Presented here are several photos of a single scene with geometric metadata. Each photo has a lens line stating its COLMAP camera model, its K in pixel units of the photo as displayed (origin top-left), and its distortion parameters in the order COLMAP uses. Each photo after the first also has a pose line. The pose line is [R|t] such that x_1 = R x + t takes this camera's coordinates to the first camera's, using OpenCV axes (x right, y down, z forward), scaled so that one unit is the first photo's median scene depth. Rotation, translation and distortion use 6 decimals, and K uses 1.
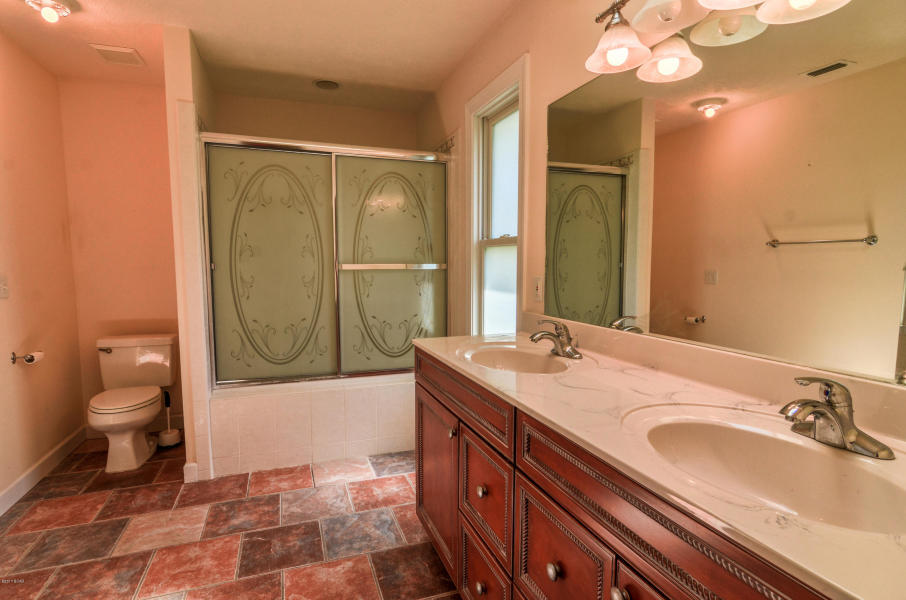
lens RADIAL K [[466.9, 0, 451.4], [0, 466.9, 307.2], [0, 0, 1]] dist [-0.007427, 0.000196]
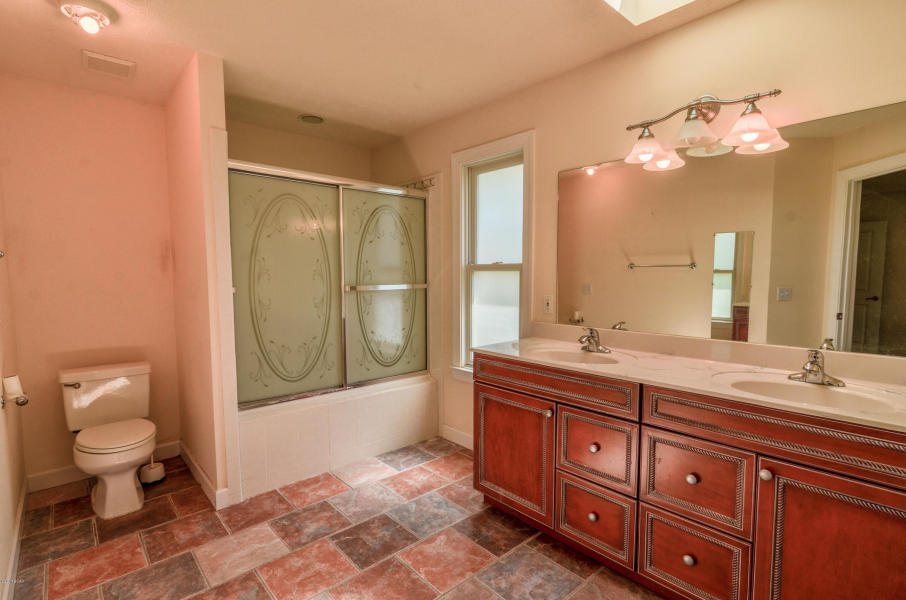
lens RADIAL K [[435.7, 0, 450.7], [0, 435.7, 306.5], [0, 0, 1]] dist [-0.001609, 0.000307]
pose [[0.928059, -0.030930, 0.371146, -0.437070], [0.038591, 0.999167, -0.013232, -0.022545], [-0.370428, 0.026603, 0.928480, -0.052589]]
